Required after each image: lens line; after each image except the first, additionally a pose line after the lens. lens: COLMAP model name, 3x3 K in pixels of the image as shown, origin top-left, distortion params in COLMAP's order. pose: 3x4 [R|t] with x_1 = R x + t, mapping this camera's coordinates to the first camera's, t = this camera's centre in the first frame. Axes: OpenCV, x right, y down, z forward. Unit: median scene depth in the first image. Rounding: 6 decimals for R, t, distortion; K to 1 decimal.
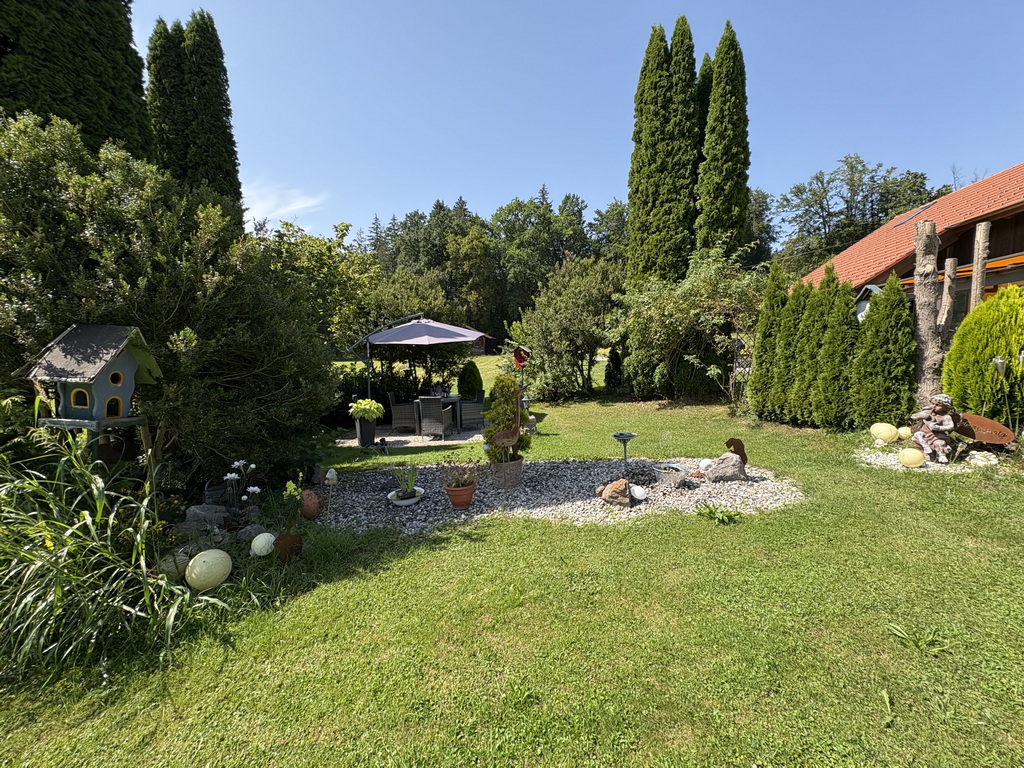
lens RADIAL K [[407.4, 0, 510.7], [0, 407.4, 379.6], [0, 0, 1]] dist [0.002223, -0.000045]
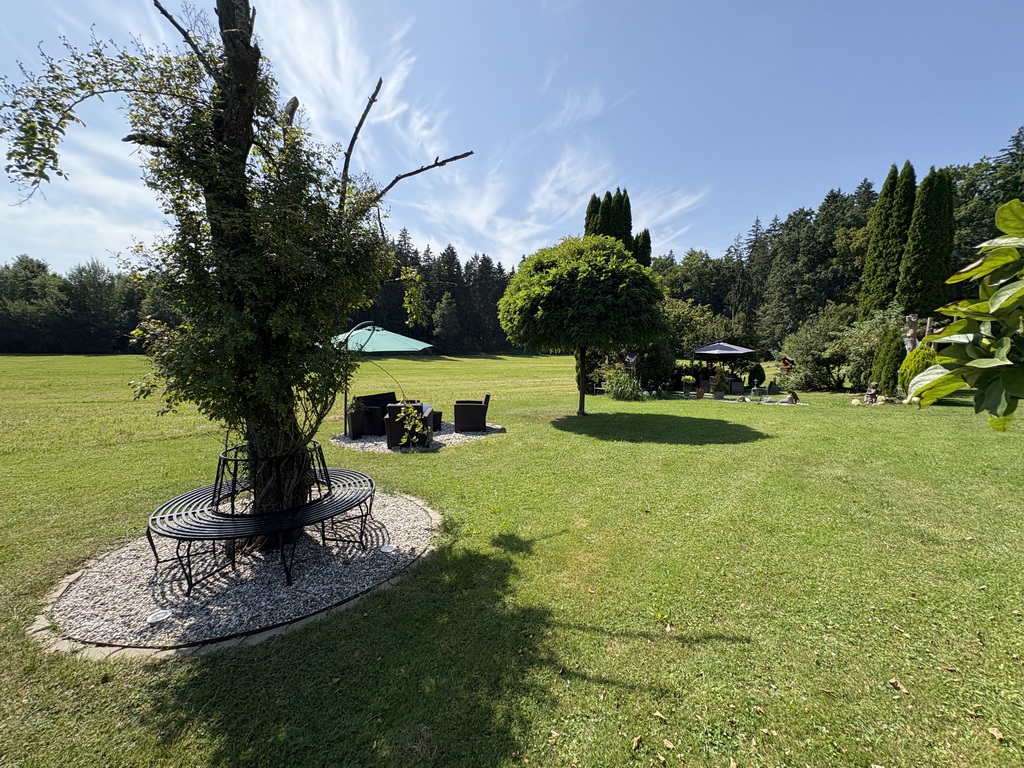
lens RADIAL K [[407.4, 0, 511.0], [0, 407.4, 384.9], [0, 0, 1]] dist [0.002223, -0.000045]
pose [[0.658503, 0.094889, -0.746572, 0.081633], [-0.083119, 0.995120, 0.053165, 0.006276], [0.747974, 0.027045, 0.663177, -0.151069]]
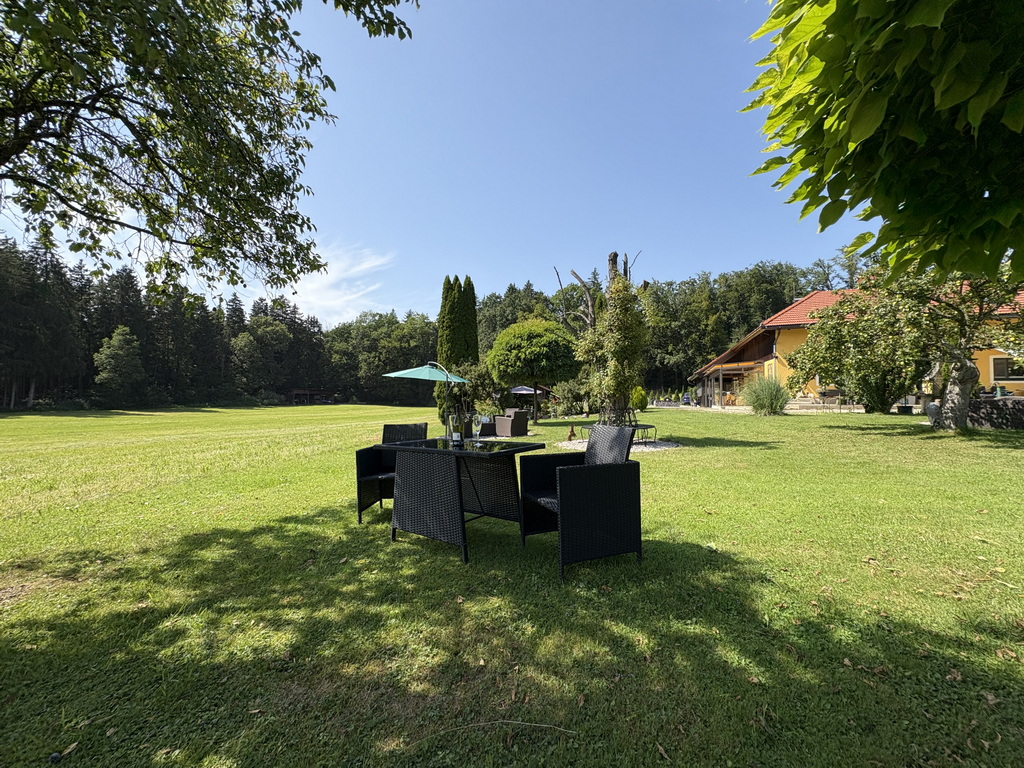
lens RADIAL K [[407.4, 0, 511.4], [0, 407.4, 383.8], [0, 0, 1]] dist [0.002223, -0.000045]
pose [[0.988802, 0.008526, -0.148986, 0.020879], [-0.025844, 0.993064, -0.114696, 0.024628], [0.146975, 0.117262, 0.982165, -0.261069]]
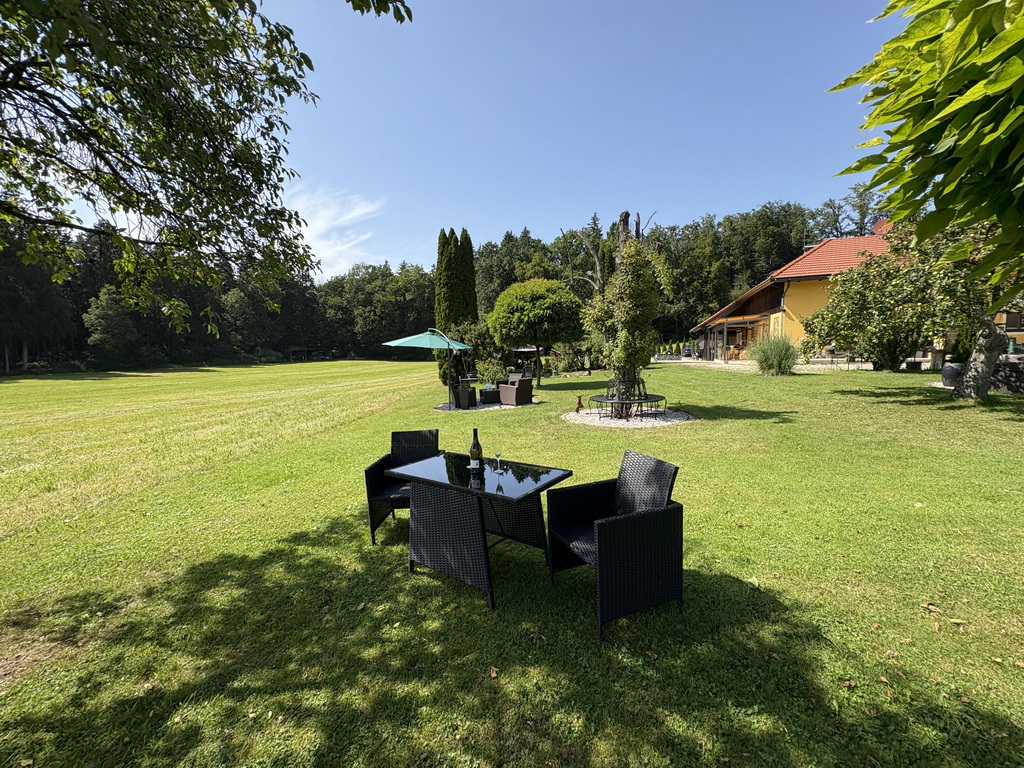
lens RADIAL K [[407.4, 0, 511.6], [0, 407.4, 382.9], [0, 0, 1]] dist [0.002223, -0.000045]
pose [[0.989545, 0.006384, -0.144082, 0.018117], [-0.005908, 0.999976, 0.003729, 0.017921], [0.144102, -0.002839, 0.989559, -0.257731]]
